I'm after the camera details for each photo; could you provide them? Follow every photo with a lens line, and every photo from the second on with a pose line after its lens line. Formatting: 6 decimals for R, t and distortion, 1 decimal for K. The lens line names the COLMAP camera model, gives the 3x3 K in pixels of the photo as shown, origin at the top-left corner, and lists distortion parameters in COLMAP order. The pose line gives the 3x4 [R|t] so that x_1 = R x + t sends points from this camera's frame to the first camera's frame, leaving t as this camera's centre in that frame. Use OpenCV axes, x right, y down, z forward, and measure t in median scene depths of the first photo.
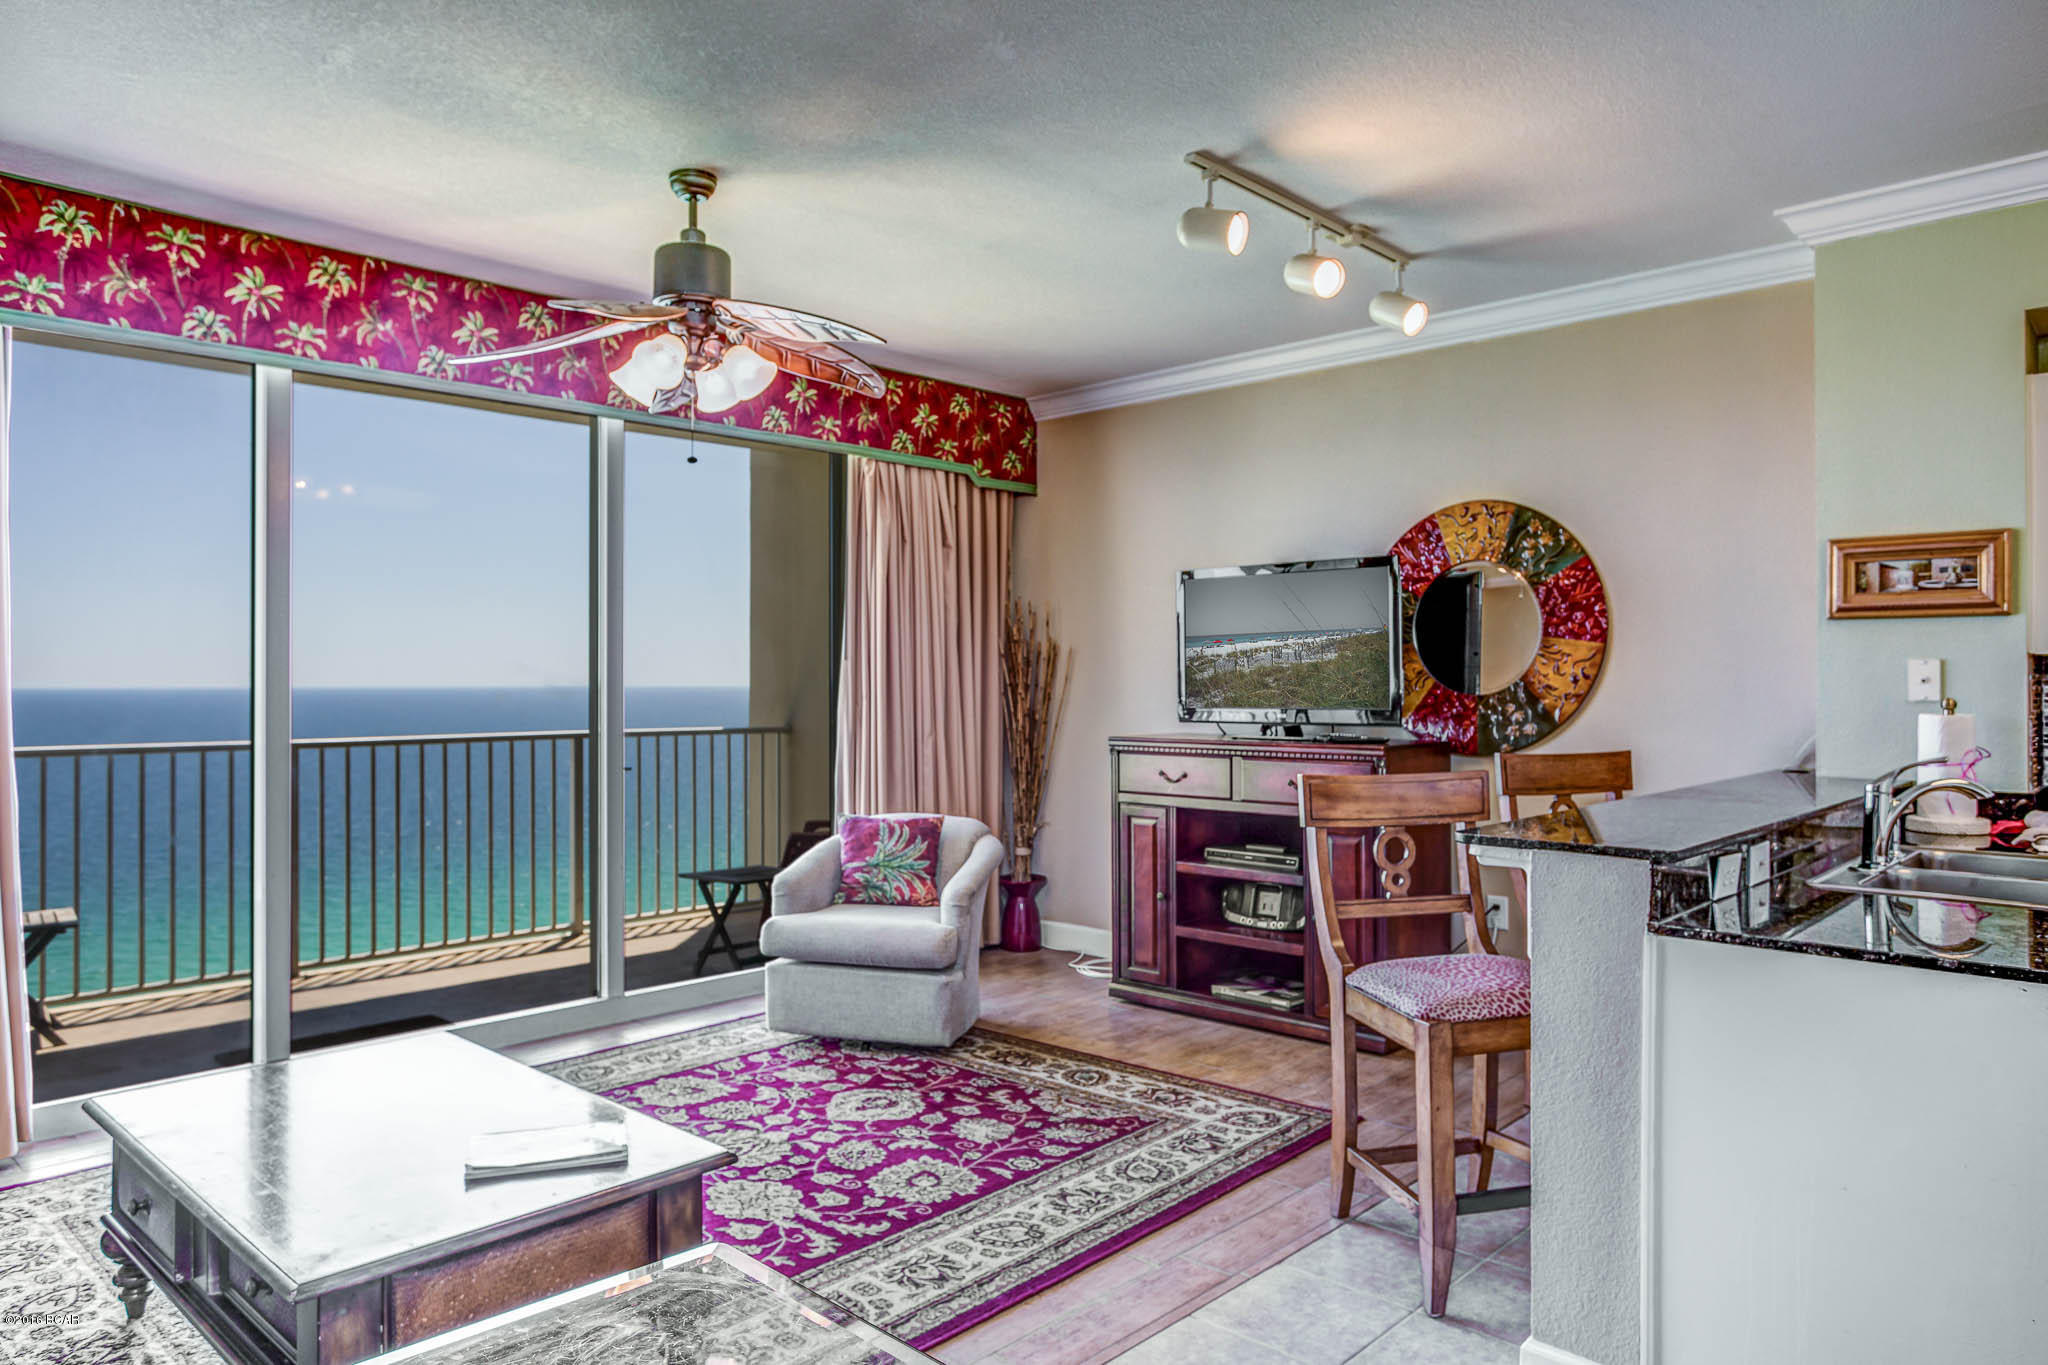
lens RADIAL K [[1328.7, 0, 1019.4], [0, 1328.7, 665.6], [0, 0, 1]] dist [-0.001244, 0.003399]
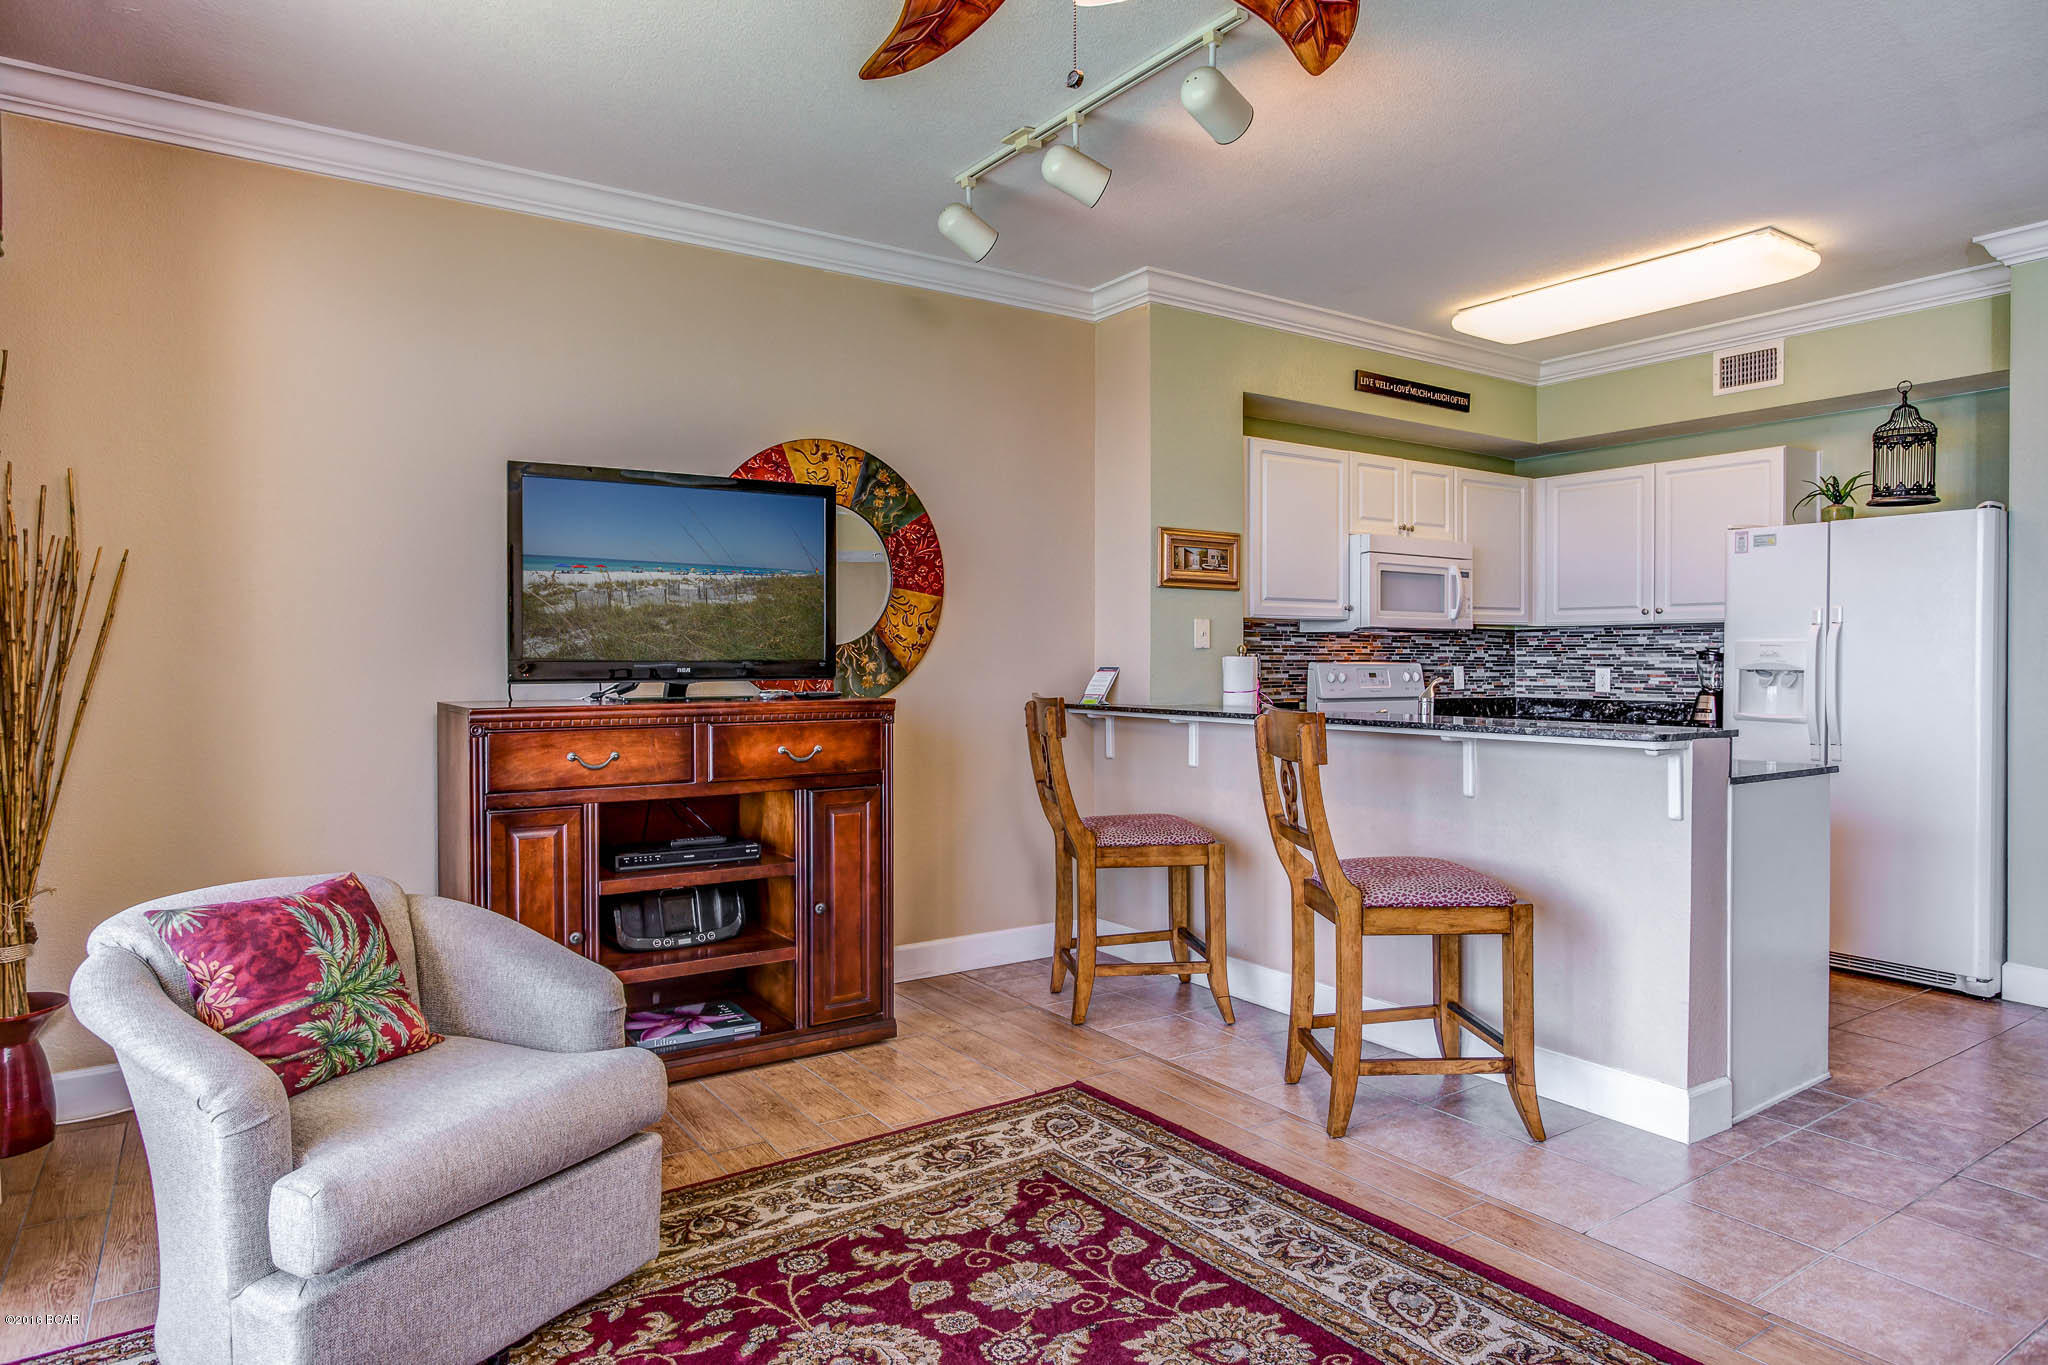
lens RADIAL K [[1224.4, 0, 1018.7], [0, 1224.4, 667.9], [0, 0, 1]] dist [-0.014024, 0.001141]
pose [[0.197465, -0.004473, 0.980300, -0.635453], [-0.012240, 0.999900, 0.007028, 0.040233], [-0.980234, -0.013386, 0.197390, 0.912173]]
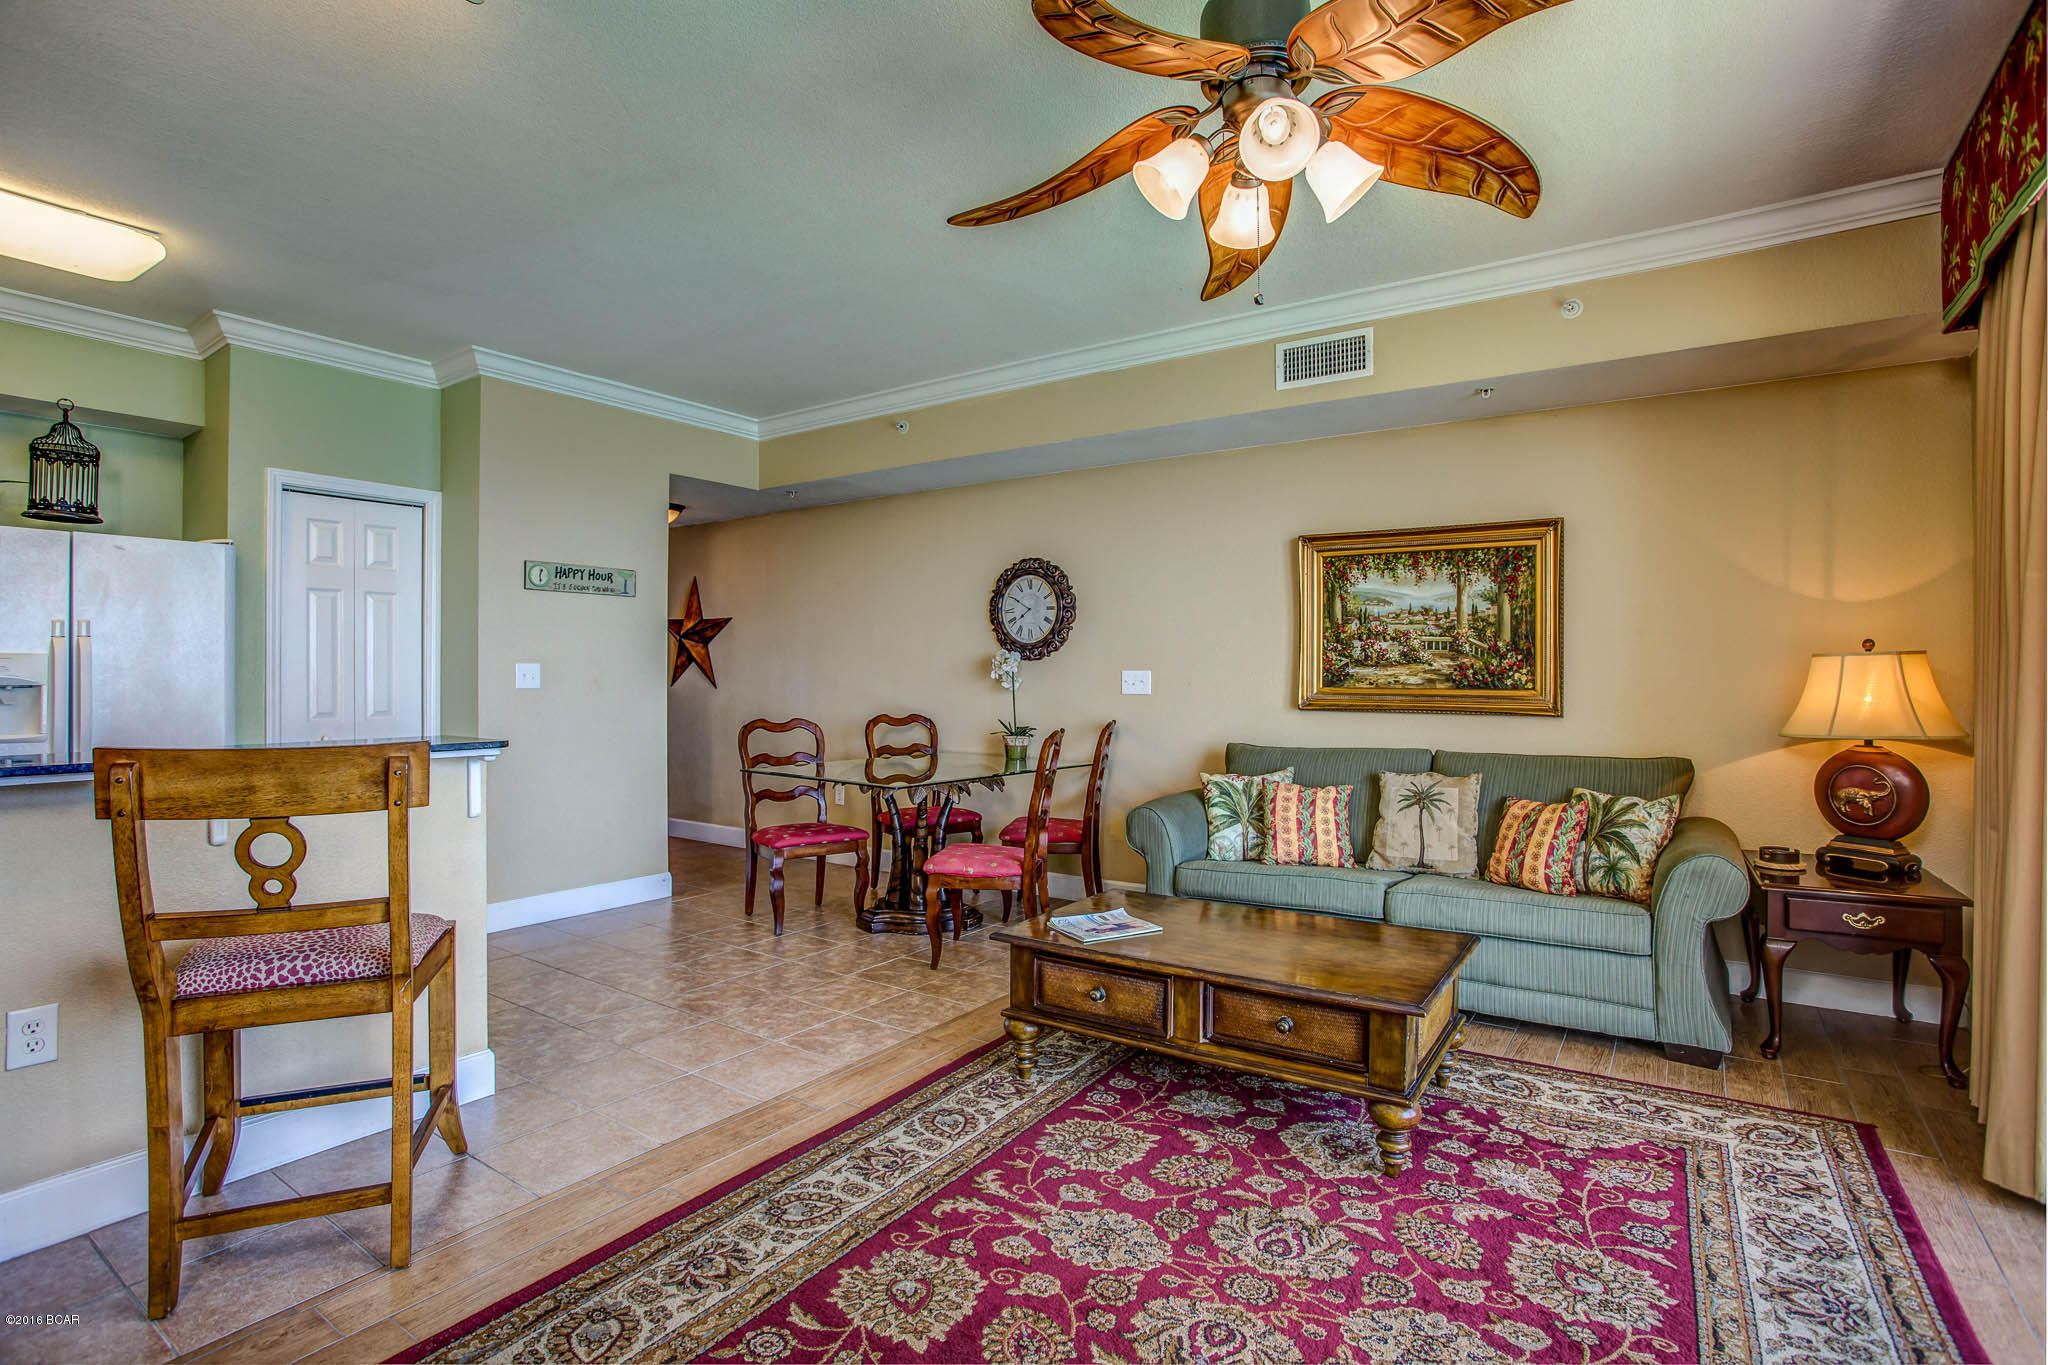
lens RADIAL K [[994.5, 0, 1022.0], [0, 994.5, 679.6], [0, 0, 1]] dist [-0.006812, -0.000699]
pose [[-0.987077, 0.002250, -0.160233, -0.041662], [0.002559, 0.999995, -0.001723, 0.039319], [0.160228, -0.002111, -0.987078, 1.447829]]
